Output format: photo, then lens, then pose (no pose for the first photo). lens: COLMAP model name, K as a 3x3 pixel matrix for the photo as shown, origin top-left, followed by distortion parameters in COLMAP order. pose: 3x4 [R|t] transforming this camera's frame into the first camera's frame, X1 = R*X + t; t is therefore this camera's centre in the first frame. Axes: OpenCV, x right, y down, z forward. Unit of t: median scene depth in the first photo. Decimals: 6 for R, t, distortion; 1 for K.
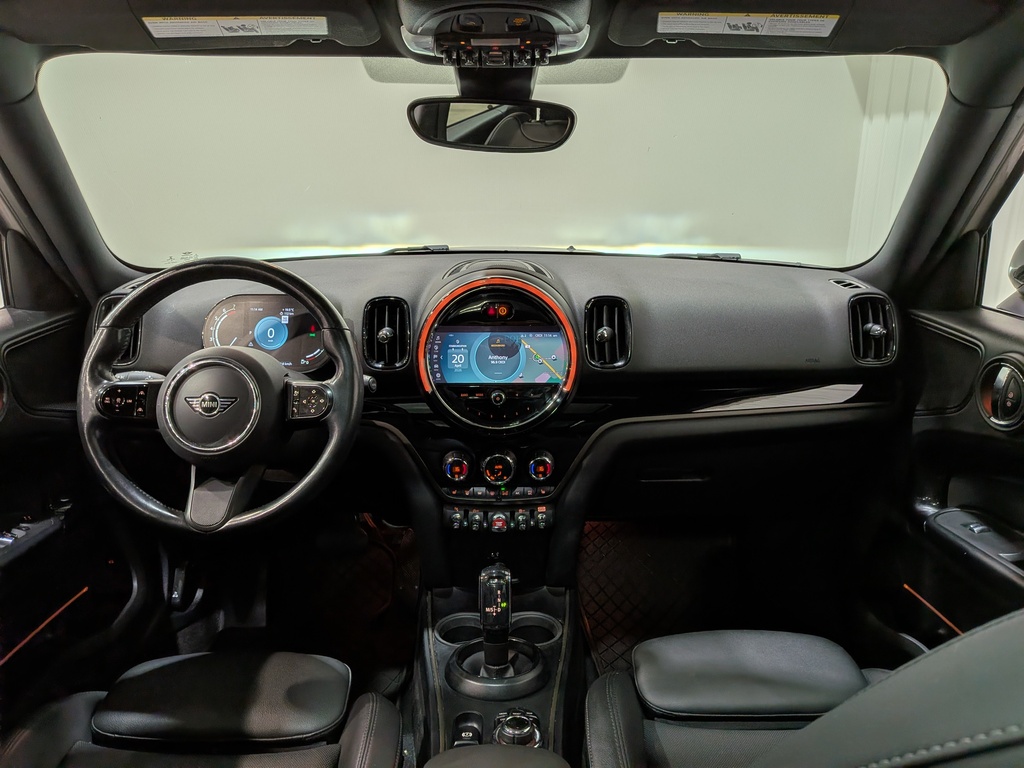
lens RADIAL K [[748.5, 0, 512.3], [0, 748.5, 376.2], [0, 0, 1]] dist [0.058620, -0.097871]
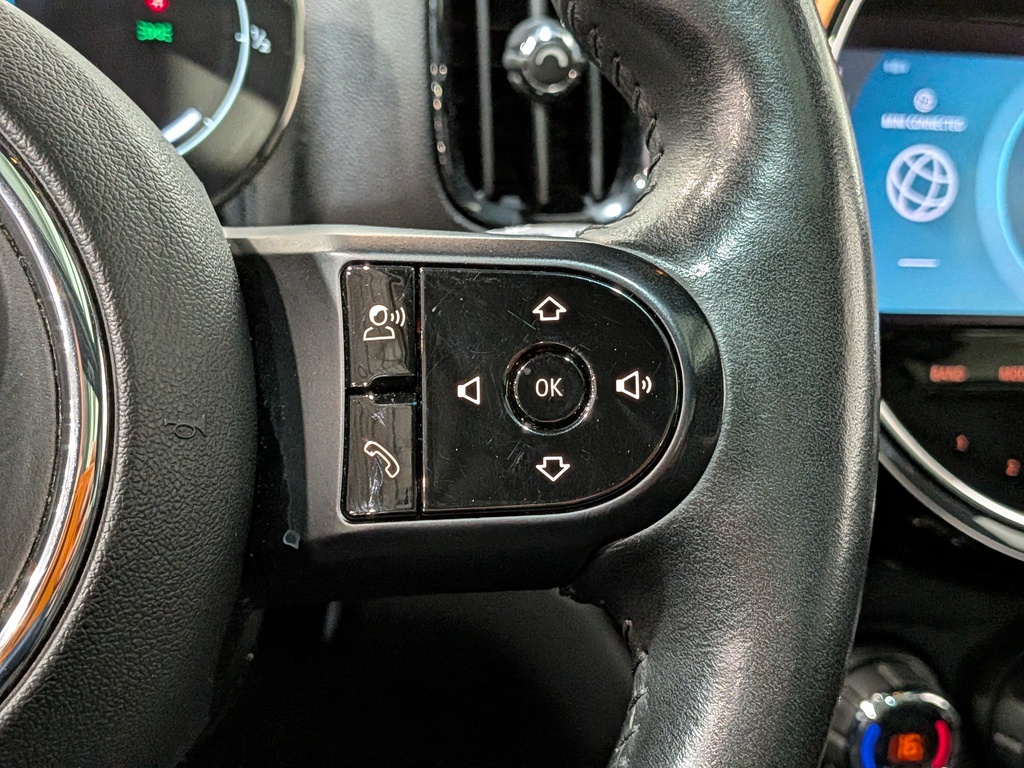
lens RADIAL K [[1510.2, 0, 502.4], [0, 1510.2, 386.8], [0, 0, 1]] dist [0.098357, 0.000000]
pose [[0.973710, 0.009030, 0.227614, -0.271527], [-0.012740, 0.999809, 0.014838, 0.024430], [-0.227436, -0.017348, 0.973638, 0.631190]]
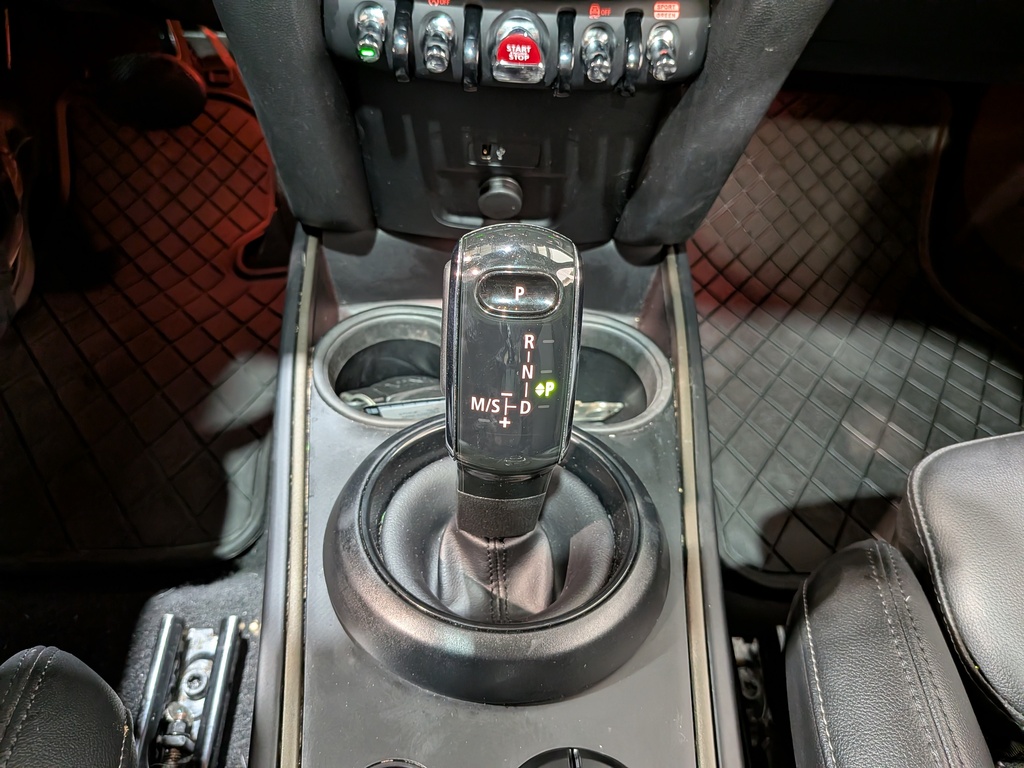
lens RADIAL K [[748.5, 0, 506.5], [0, 748.5, 369.5], [0, 0, 1]] dist [0.058620, -0.097871]
pose [[0.997521, 0.046455, 0.052866, -0.032826], [-0.067097, 0.854398, 0.515269, 0.156546], [-0.021232, -0.517538, 0.855397, 0.710824]]
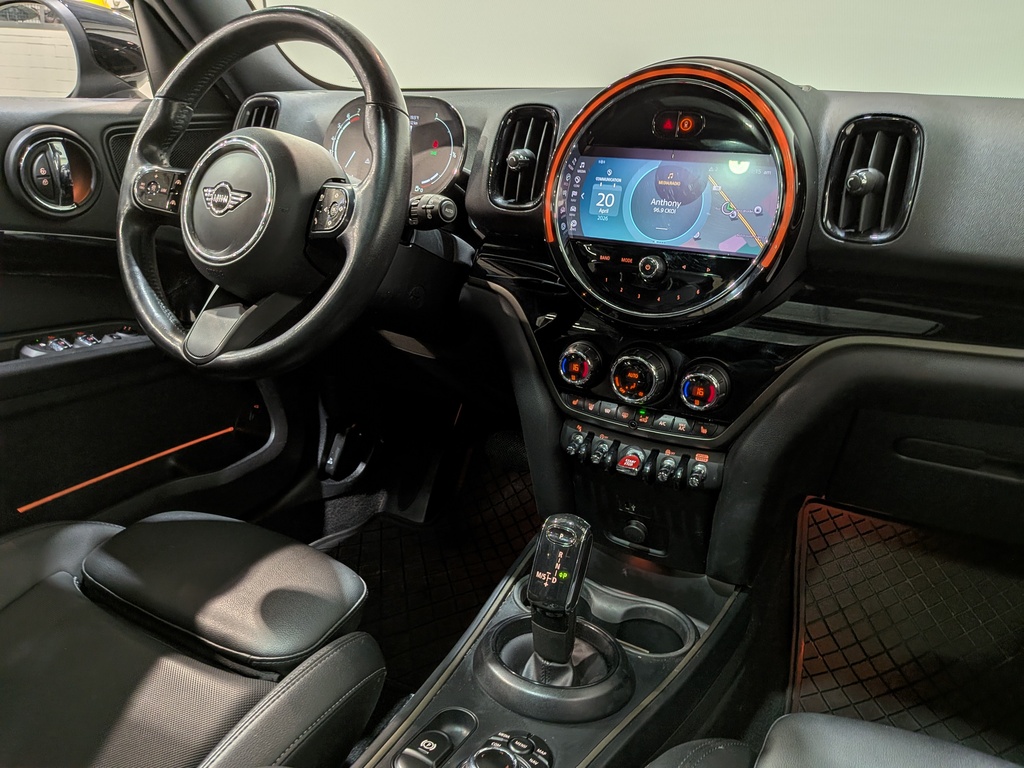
lens RADIAL K [[748.5, 0, 511.4], [0, 748.5, 395.6], [0, 0, 1]] dist [0.058620, -0.097871]
pose [[0.869777, 0.199897, -0.451141, 0.184296], [-0.155279, 0.978701, 0.134285, 0.067901], [0.468376, -0.046745, 0.882292, 0.378563]]
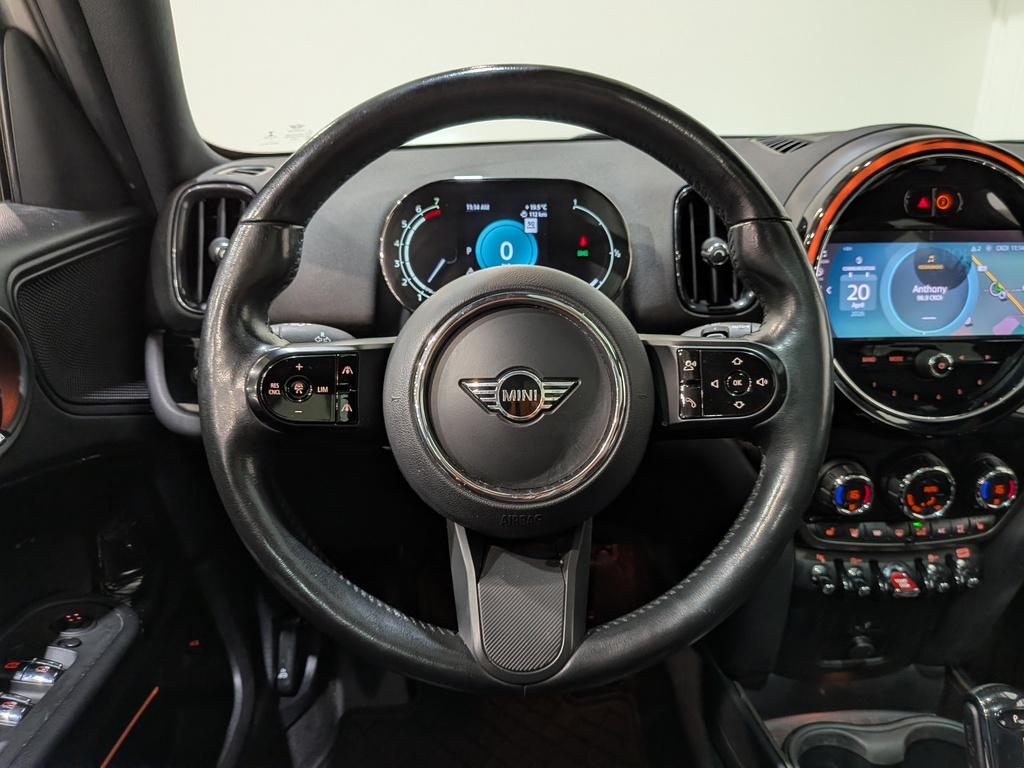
lens RADIAL K [[748.5, 0, 520.3], [0, 748.5, 378.0], [0, 0, 1]] dist [0.058620, -0.097871]
pose [[0.998717, -0.018265, 0.047220, -0.343722], [0.015242, 0.997859, 0.063598, -0.000119], [-0.048281, -0.062797, 0.996858, 0.462839]]
